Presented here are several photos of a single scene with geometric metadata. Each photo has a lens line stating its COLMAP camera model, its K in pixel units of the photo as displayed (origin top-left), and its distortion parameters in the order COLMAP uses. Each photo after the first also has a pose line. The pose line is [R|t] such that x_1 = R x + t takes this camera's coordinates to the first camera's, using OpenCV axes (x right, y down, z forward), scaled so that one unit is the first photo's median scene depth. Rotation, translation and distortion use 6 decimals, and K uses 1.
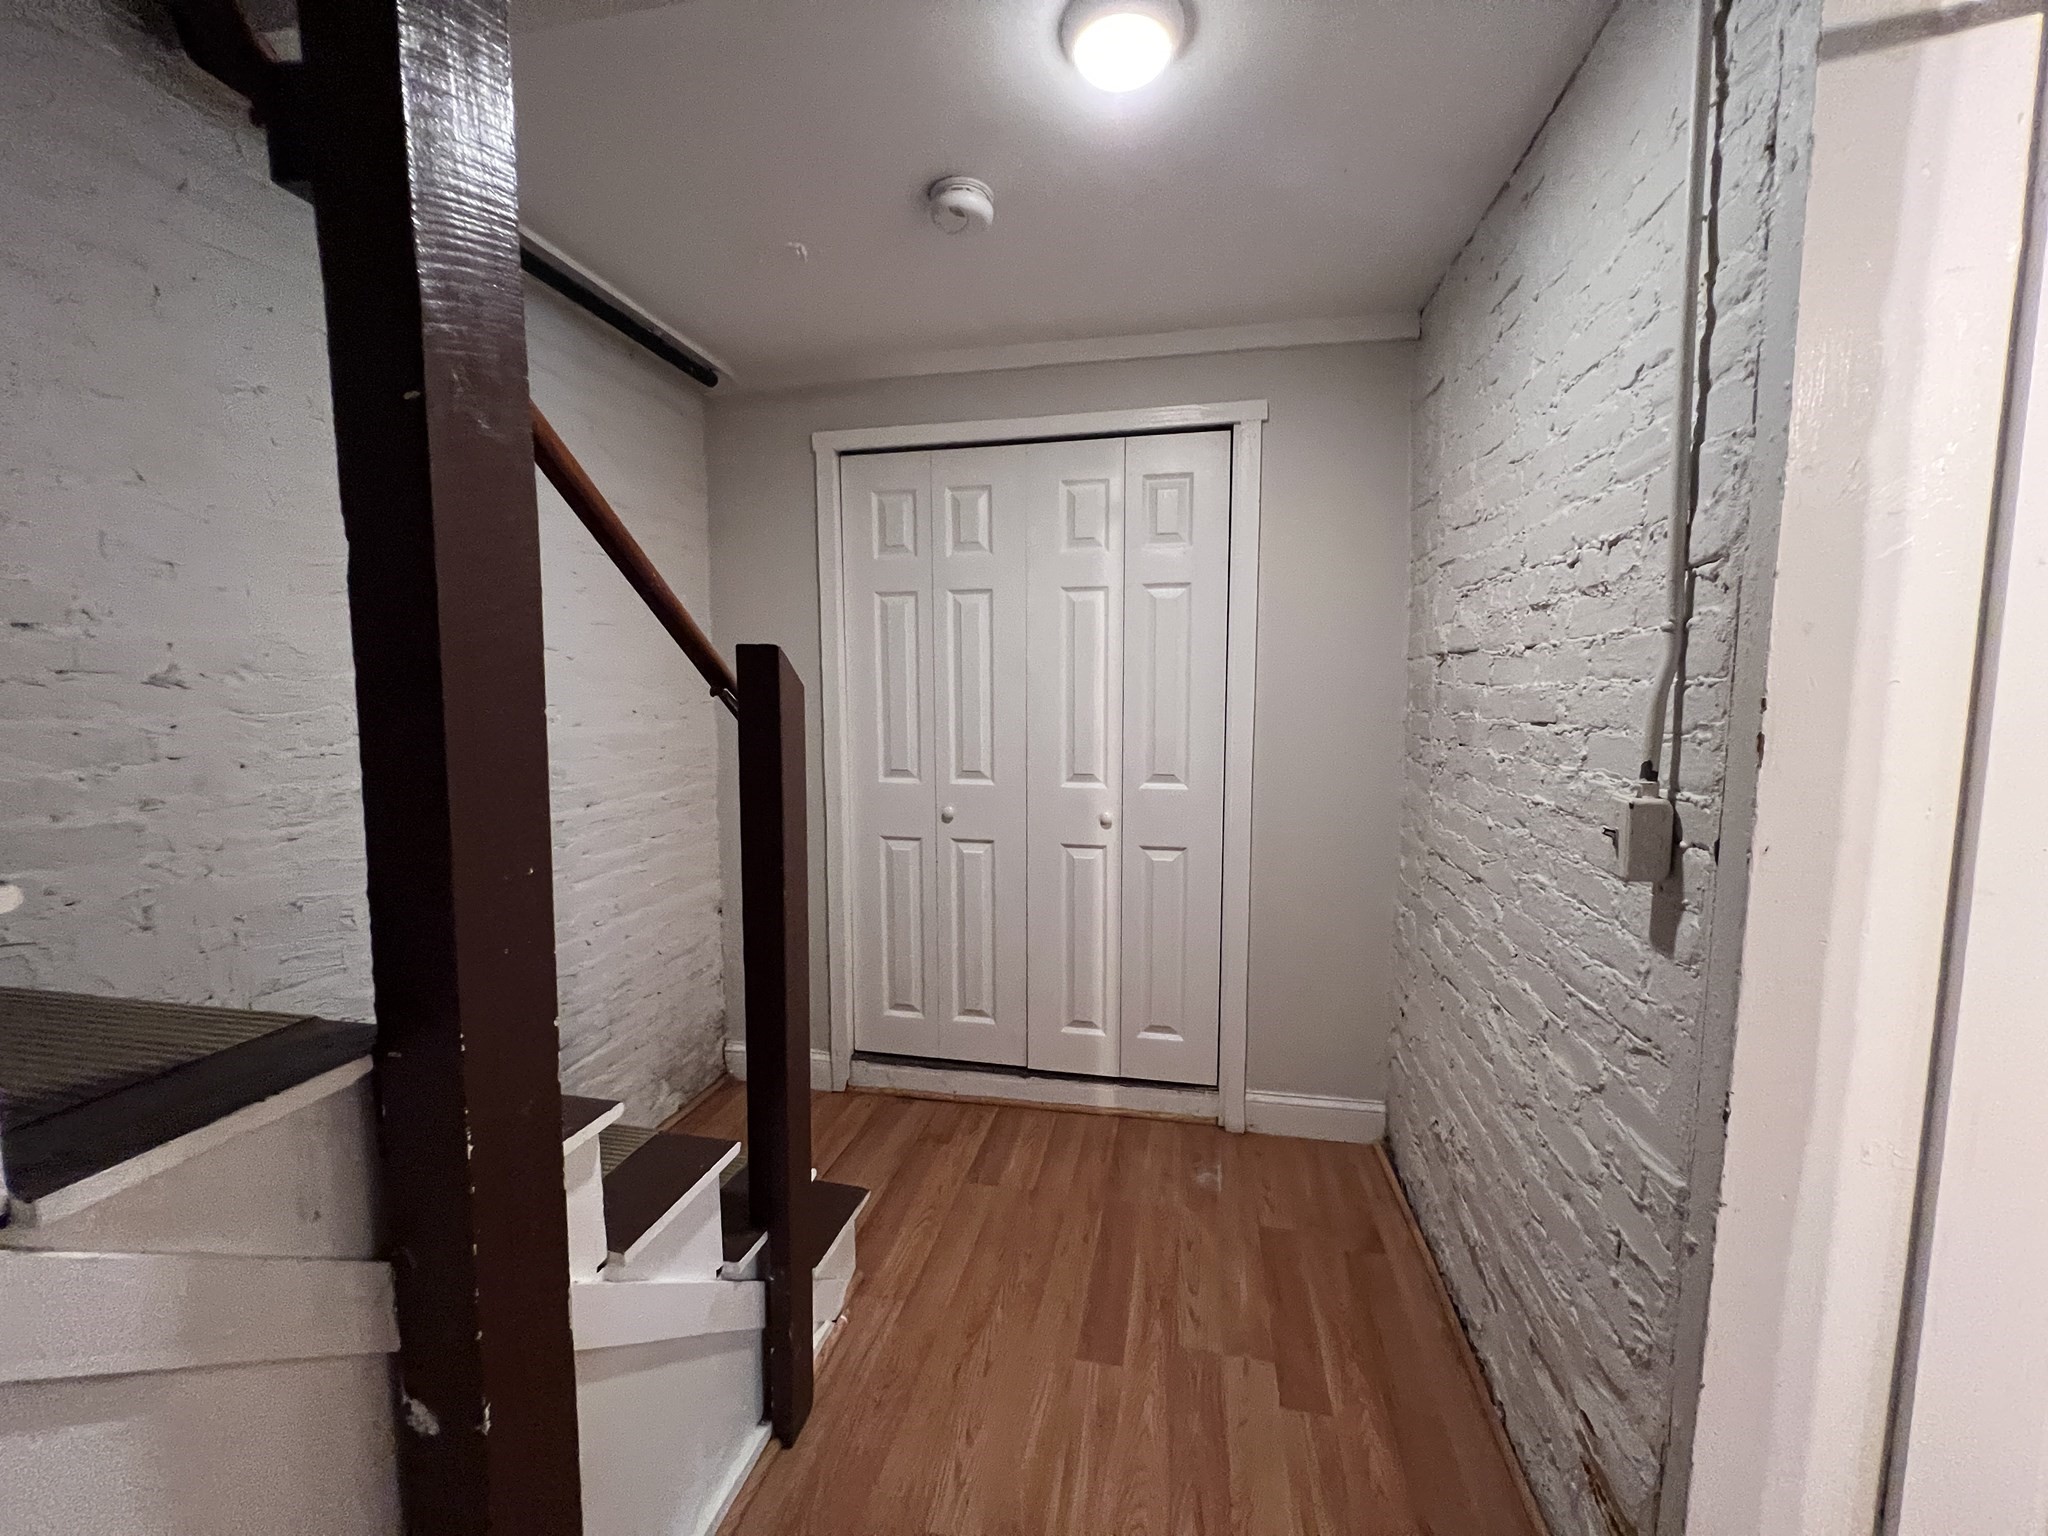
lens RADIAL K [[818.6, 0, 1030.8], [0, 818.6, 764.9], [0, 0, 1]] dist [-0.002917, 0.000552]
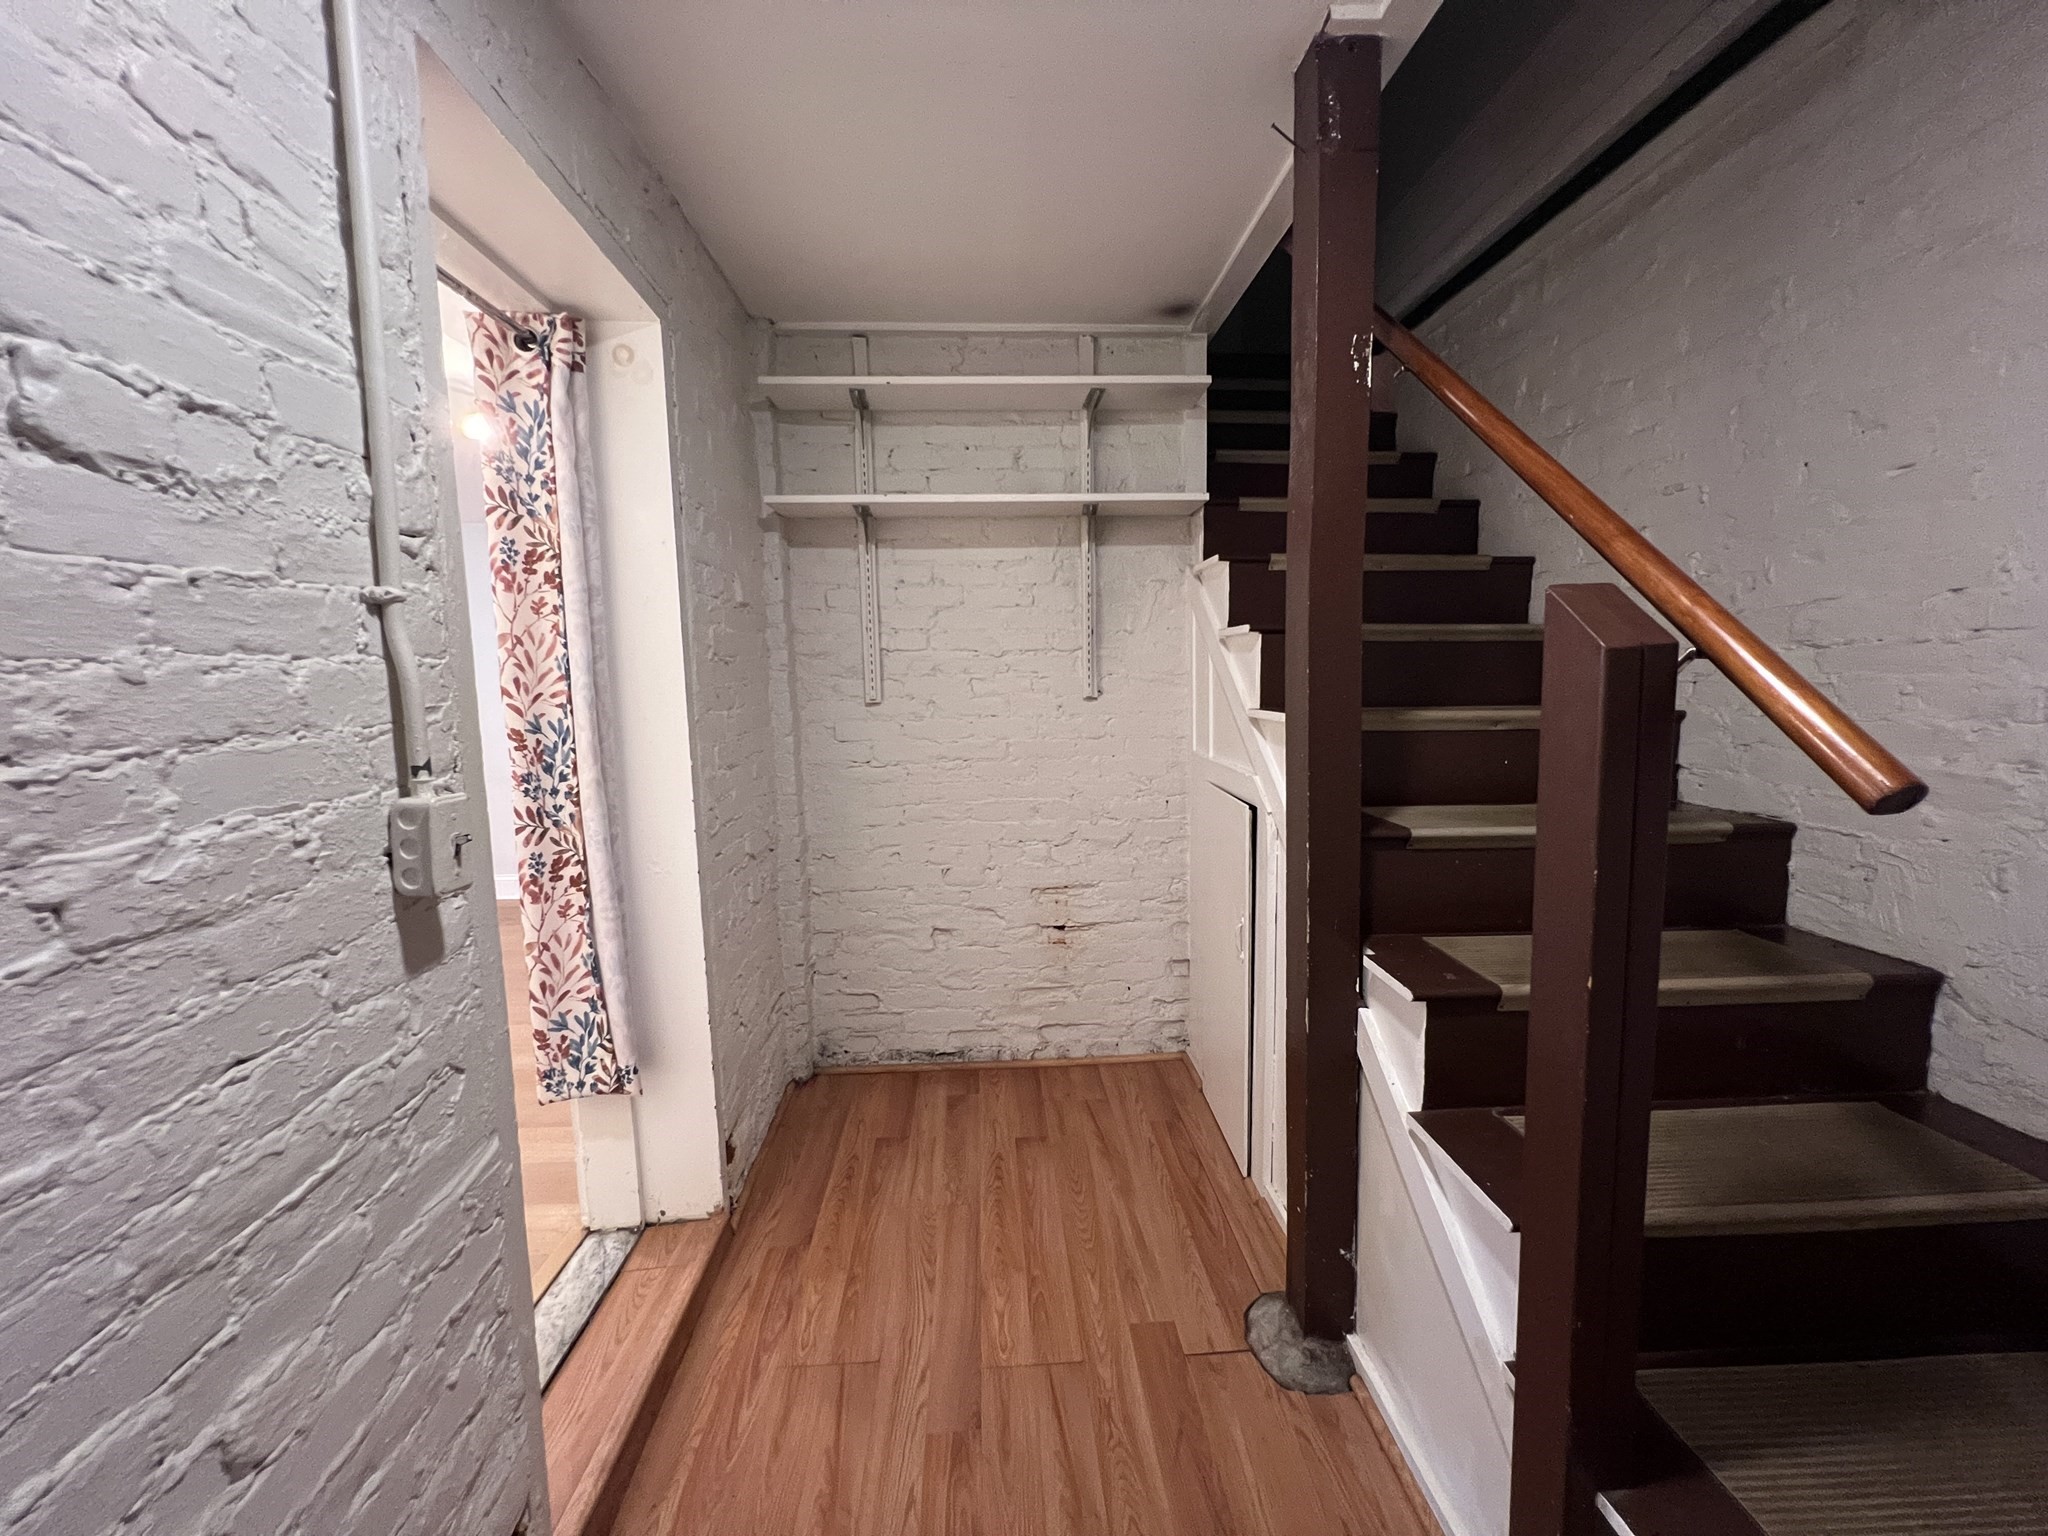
lens RADIAL K [[818.6, 0, 1023.0], [0, 818.6, 764.3], [0, 0, 1]] dist [-0.002917, 0.000552]
pose [[-0.967691, 0.045344, -0.248030, 0.145582], [-0.006460, 0.978915, 0.204165, -0.069733], [0.252058, 0.199171, -0.946994, 0.794368]]
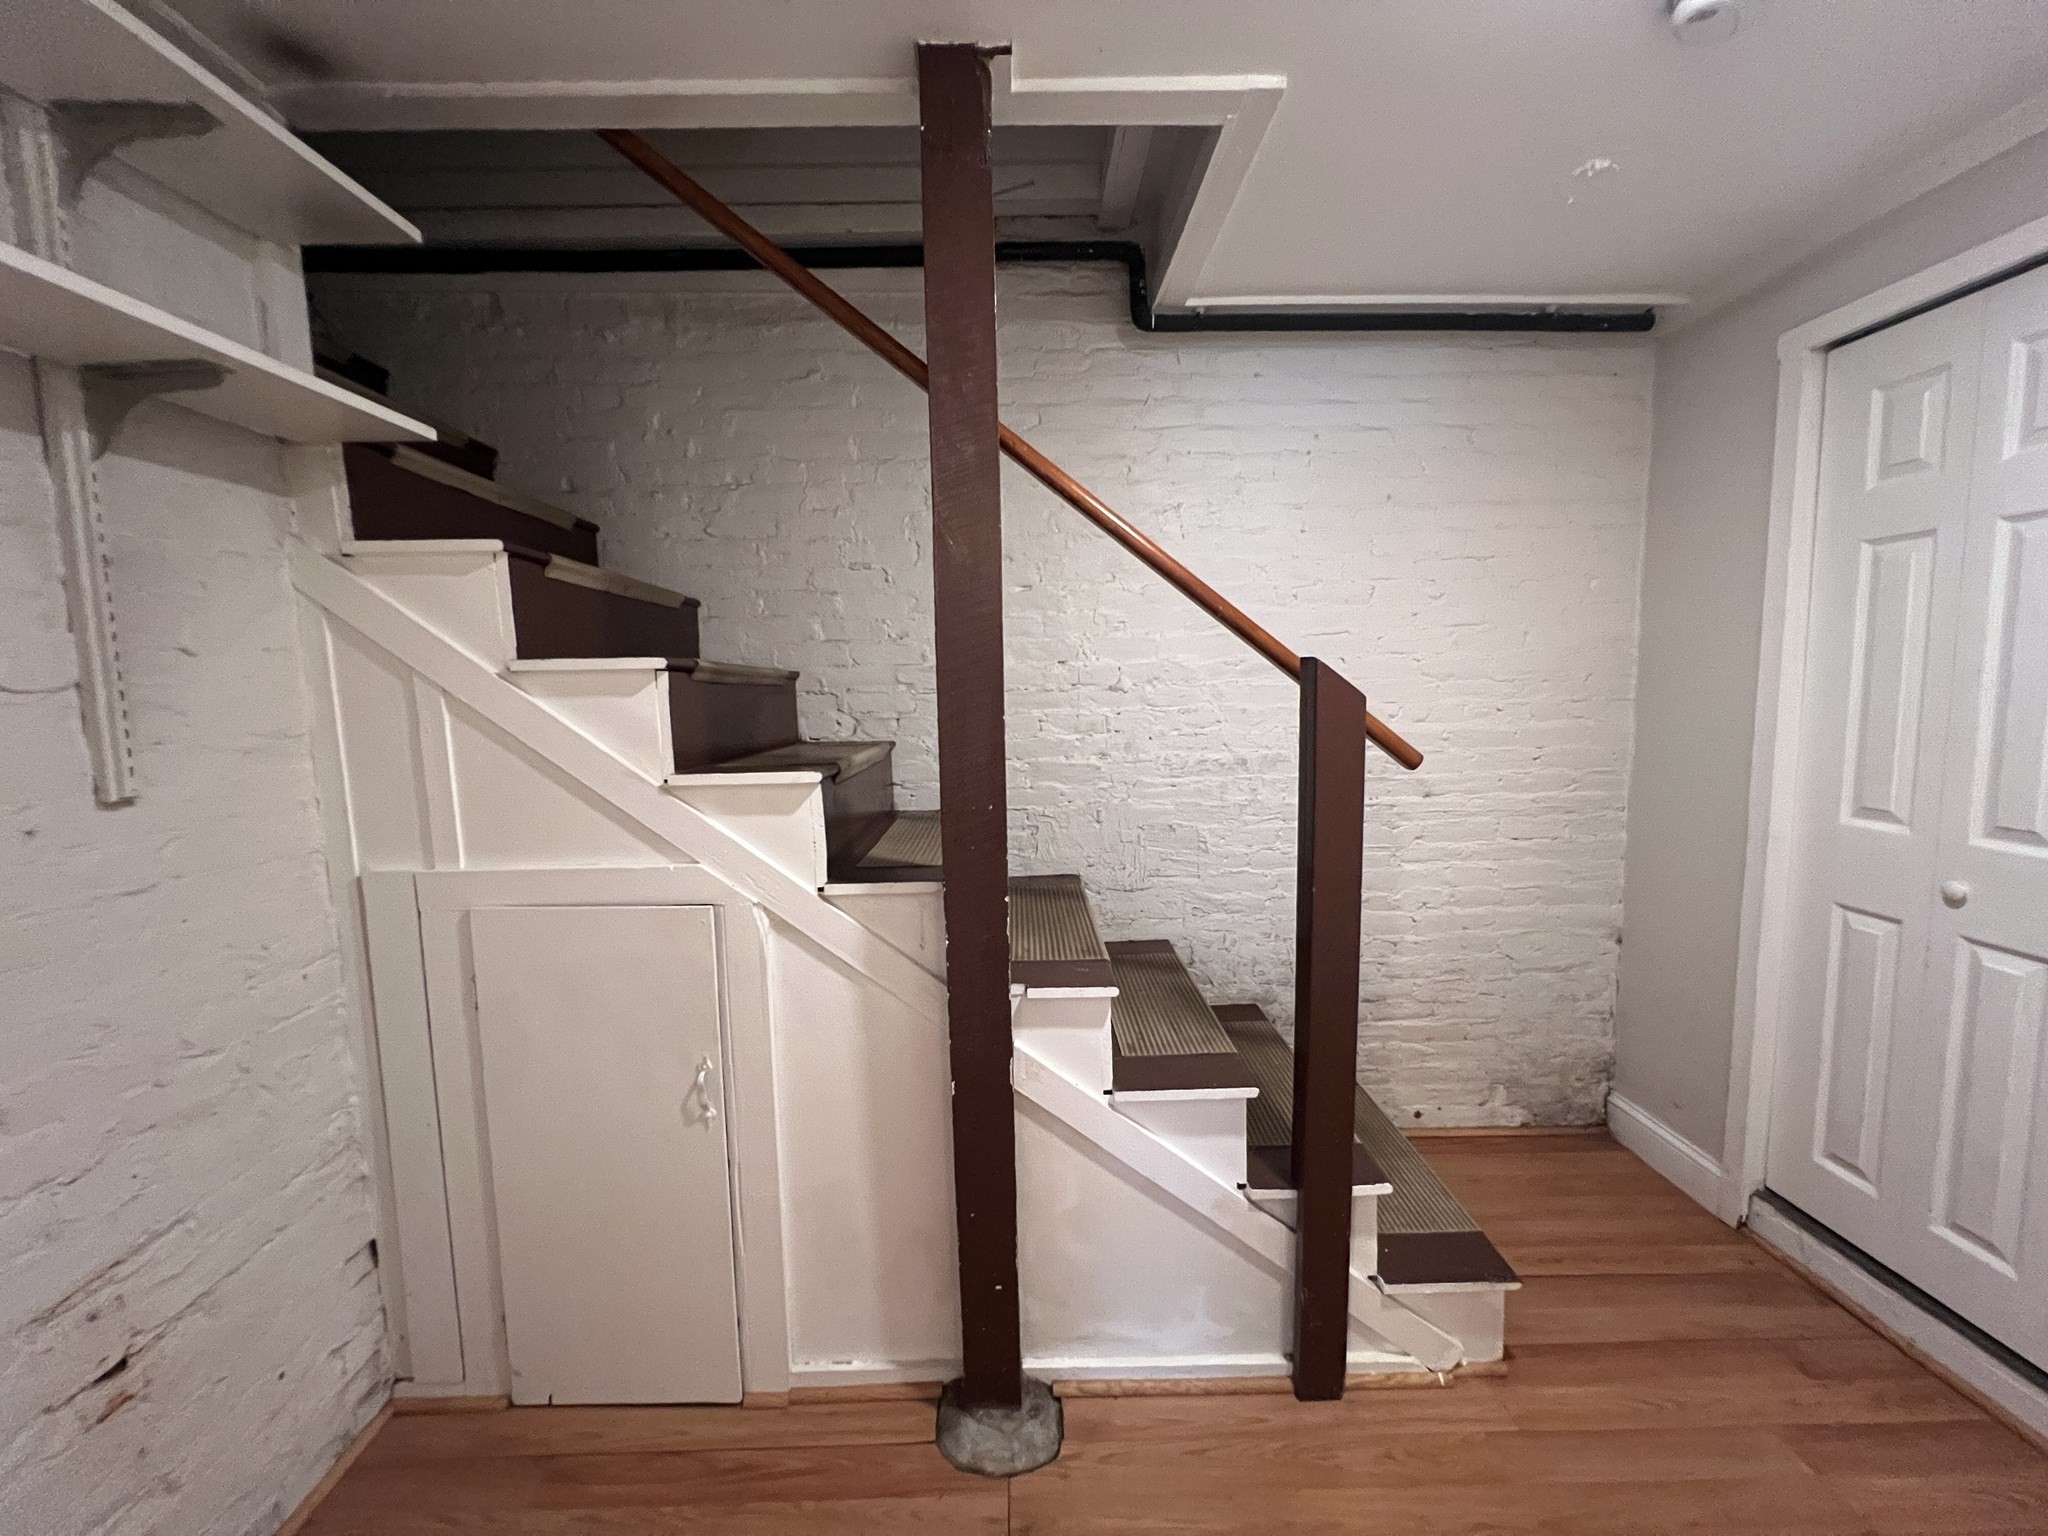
lens RADIAL K [[818.6, 0, 1028.4], [0, 818.6, 765.3], [0, 0, 1]] dist [-0.002917, 0.000552]
pose [[0.223581, 0.095556, -0.969990, 0.335980], [-0.074504, 0.993947, 0.080743, -0.032919], [0.971834, 0.054215, 0.229347, 0.203388]]
